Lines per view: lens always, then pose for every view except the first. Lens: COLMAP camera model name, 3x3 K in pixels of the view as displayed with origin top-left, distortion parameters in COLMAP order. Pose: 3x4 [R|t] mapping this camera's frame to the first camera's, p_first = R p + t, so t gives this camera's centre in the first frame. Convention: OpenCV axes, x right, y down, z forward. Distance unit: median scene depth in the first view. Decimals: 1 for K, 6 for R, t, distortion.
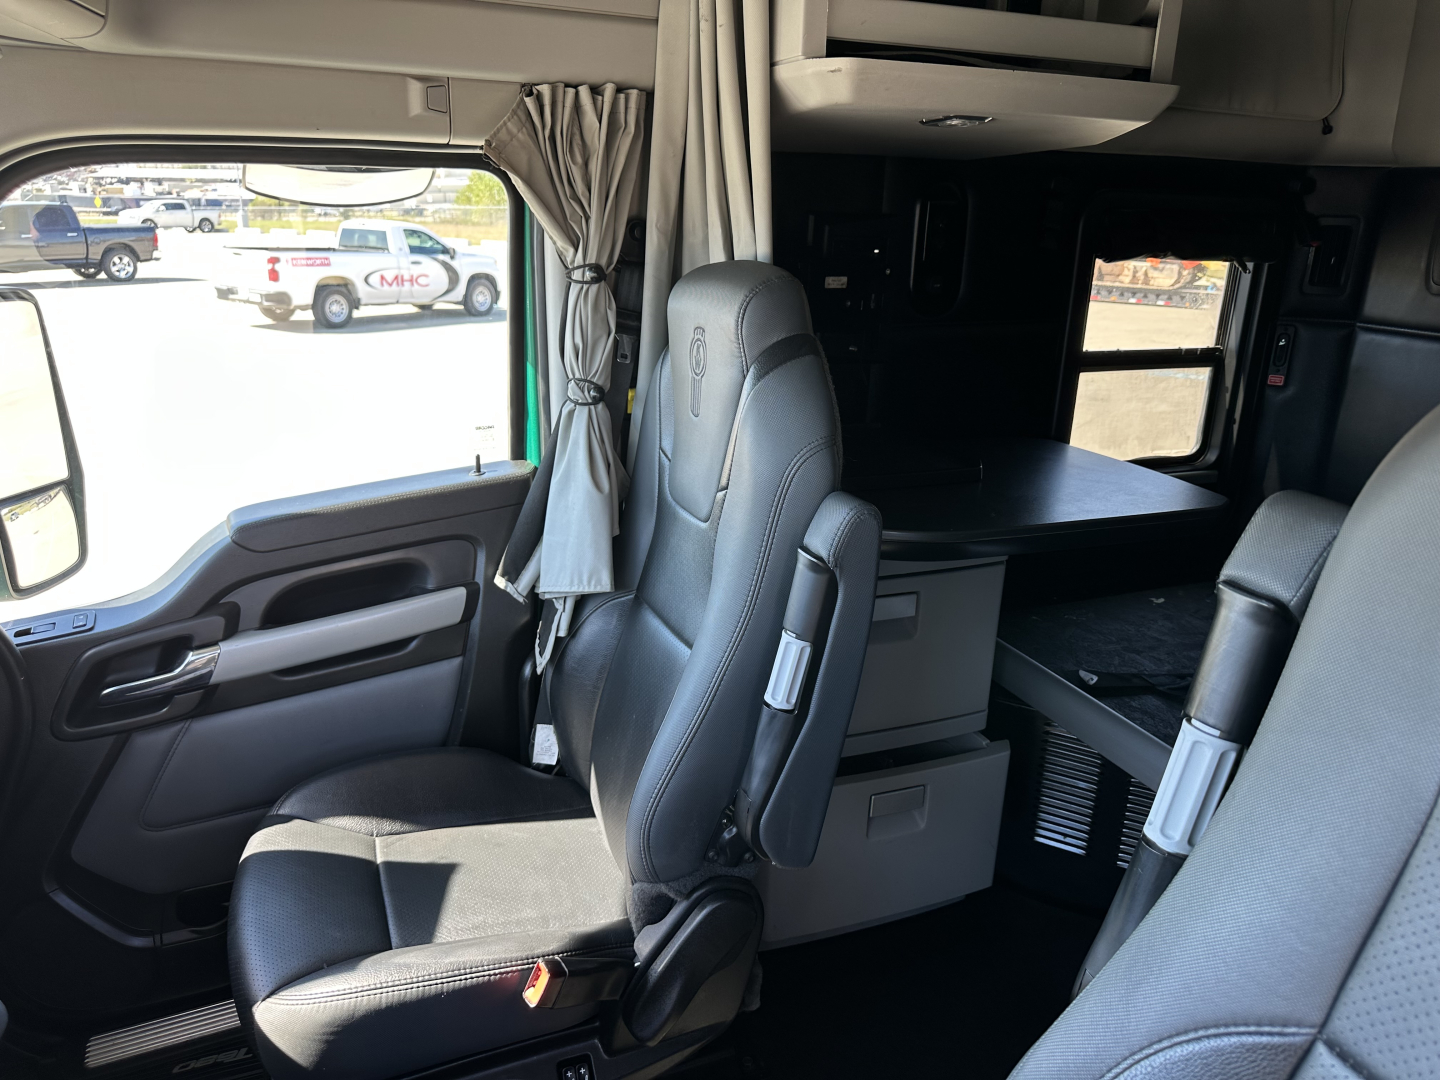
lens RADIAL K [[1044.0, 0, 720.0], [0, 1044.0, 540.0], [0, 0, 1]] dist [-0.021581, 0.012556]
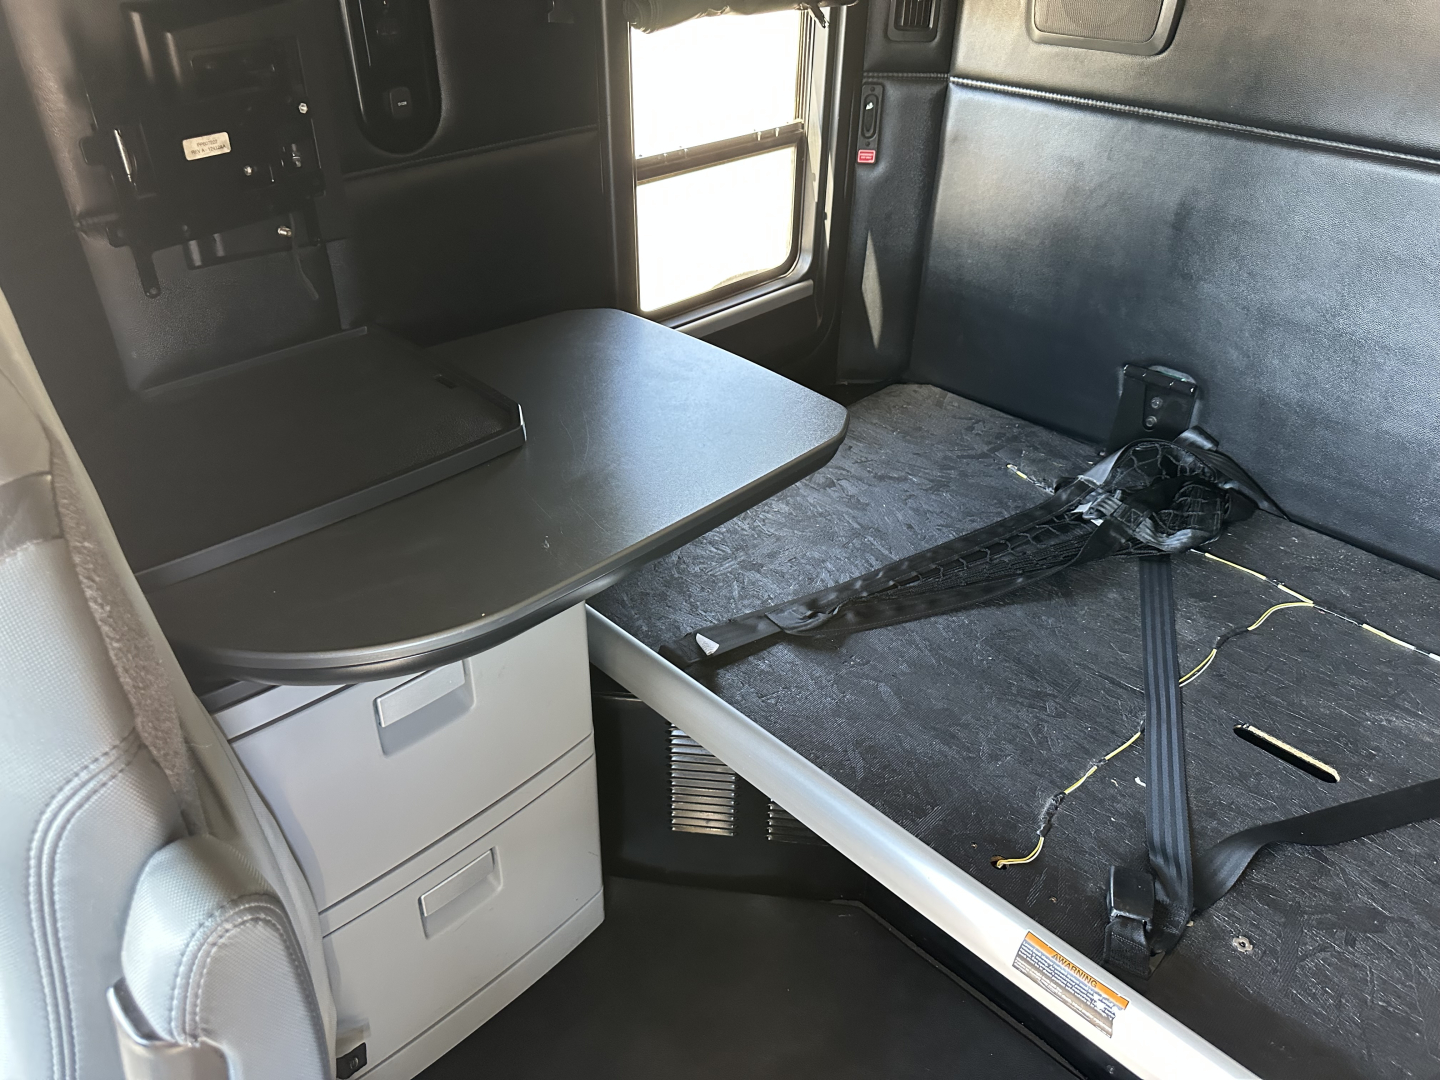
lens RADIAL K [[1015.6, 0, 734.1], [0, 1015.6, 585.9], [0, 0, 1]] dist [0.002081, -0.006691]
pose [[0.917236, -0.250382, 0.309818, 0.112628], [0.135966, 0.927842, 0.347308, -0.138321], [-0.374422, -0.276439, 0.885093, 0.248804]]
